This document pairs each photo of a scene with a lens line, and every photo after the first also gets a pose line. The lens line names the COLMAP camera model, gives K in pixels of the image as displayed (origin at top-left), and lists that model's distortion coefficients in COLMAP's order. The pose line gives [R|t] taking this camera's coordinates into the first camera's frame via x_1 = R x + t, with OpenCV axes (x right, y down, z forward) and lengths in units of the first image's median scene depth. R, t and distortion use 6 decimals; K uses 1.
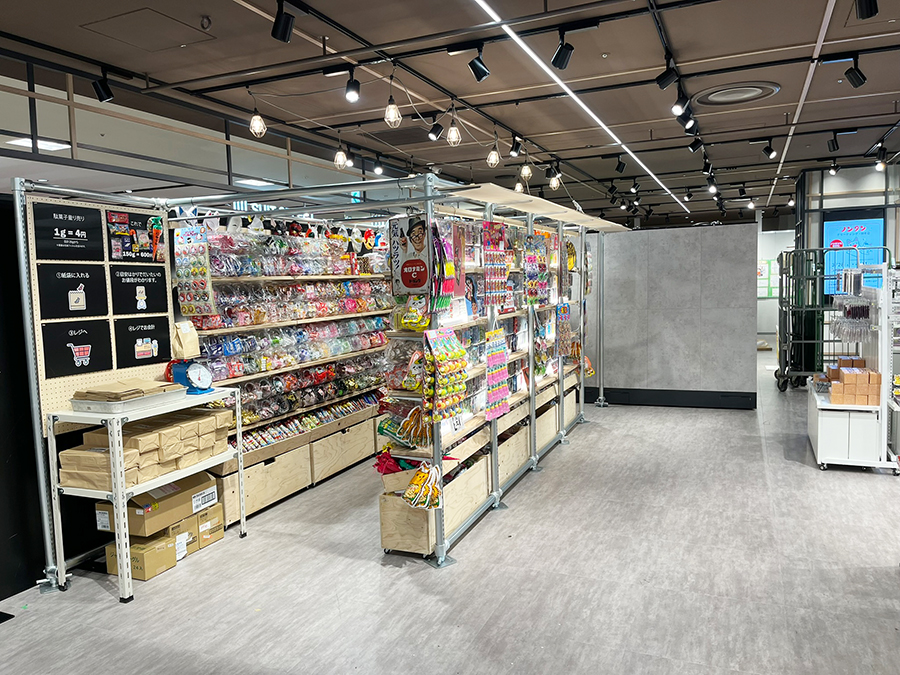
lens RADIAL K [[686.6, 0, 449.7], [0, 686.6, 337.4], [0, 0, 1]] dist [0.006201, 0.001282]
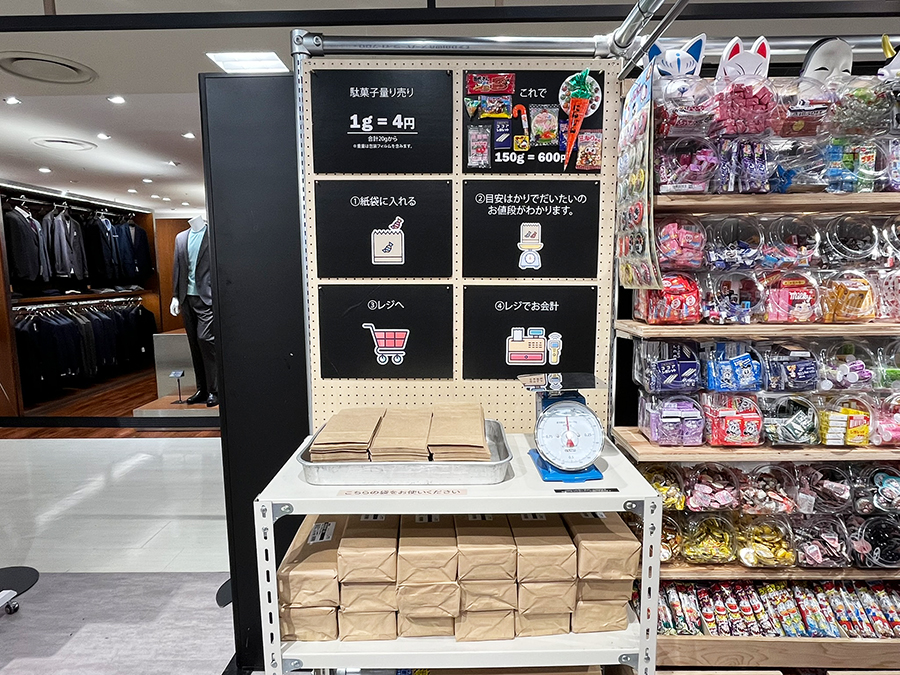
lens RADIAL K [[549.8, 0, 450.8], [0, 549.8, 338.3], [0, 0, 1]] dist [0.006782, 0.000851]
pose [[0.392463, 0.146580, -0.908013, -0.102342], [-0.079082, 0.988941, 0.125464, -0.038690], [0.916362, 0.022568, 0.399715, 0.824228]]
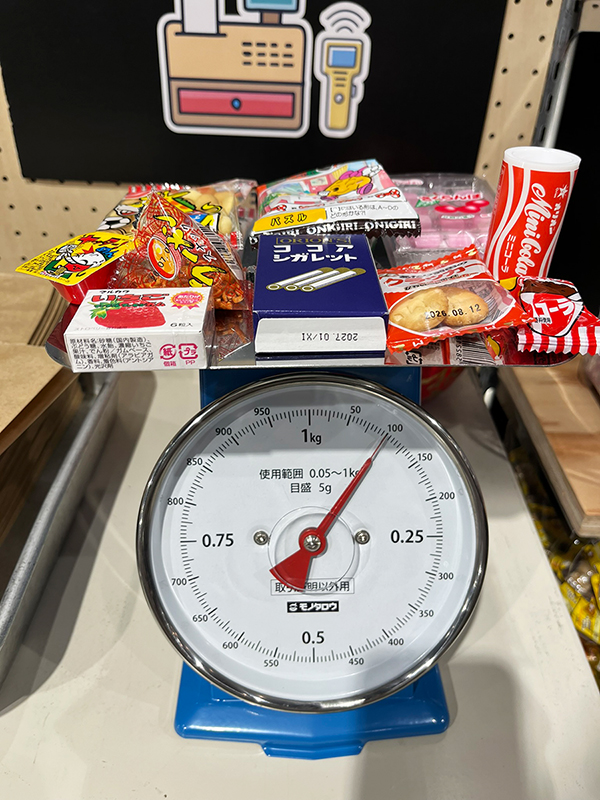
lens RADIAL K [[610.4, 0, 299.1], [0, 610.4, 400.7], [0, 0, 1]] dist [0.006201, 0.001282]
pose [[0.402768, 0.568607, -0.717261, -0.321085], [-0.114240, 0.808735, 0.576973, -0.002457], [0.908145, -0.150446, 0.390690, 0.993572]]
